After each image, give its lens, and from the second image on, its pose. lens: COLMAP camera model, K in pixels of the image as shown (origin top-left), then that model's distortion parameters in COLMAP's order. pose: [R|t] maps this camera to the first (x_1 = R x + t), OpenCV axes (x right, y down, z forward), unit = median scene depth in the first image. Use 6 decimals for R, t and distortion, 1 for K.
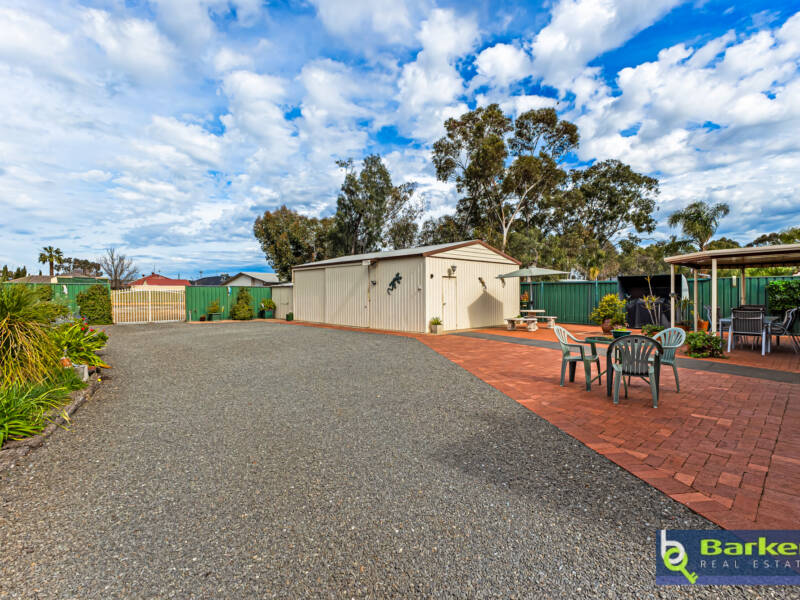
lens RADIAL K [[402.7, 0, 405.6], [0, 402.7, 293.5], [0, 0, 1]] dist [-0.003229, -0.002444]
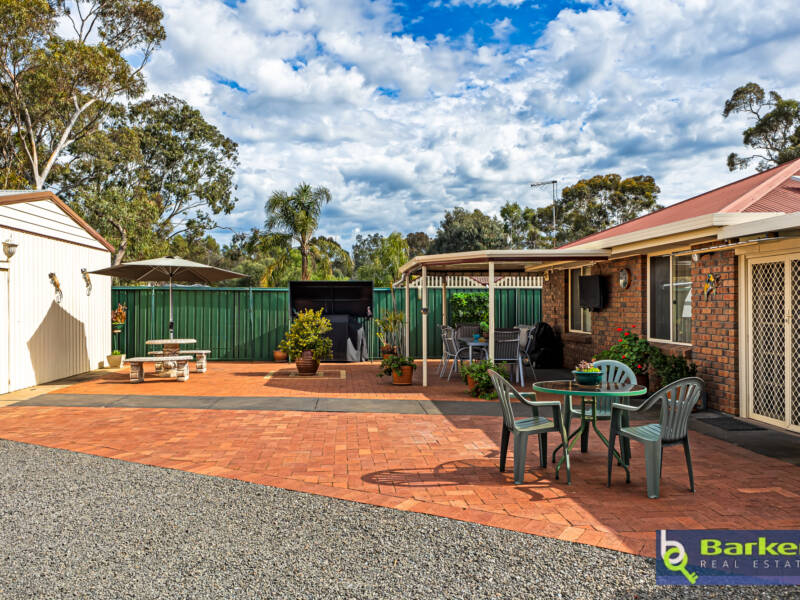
lens RADIAL K [[647.7, 0, 393.8], [0, 647.7, 304.1], [0, 0, 1]] dist [0.030410, -0.034986]
pose [[0.627219, 0.006102, 0.778819, -0.063147], [-0.002448, 0.999980, -0.005863, -0.000528], [-0.778839, 0.001771, 0.627222, 0.095615]]
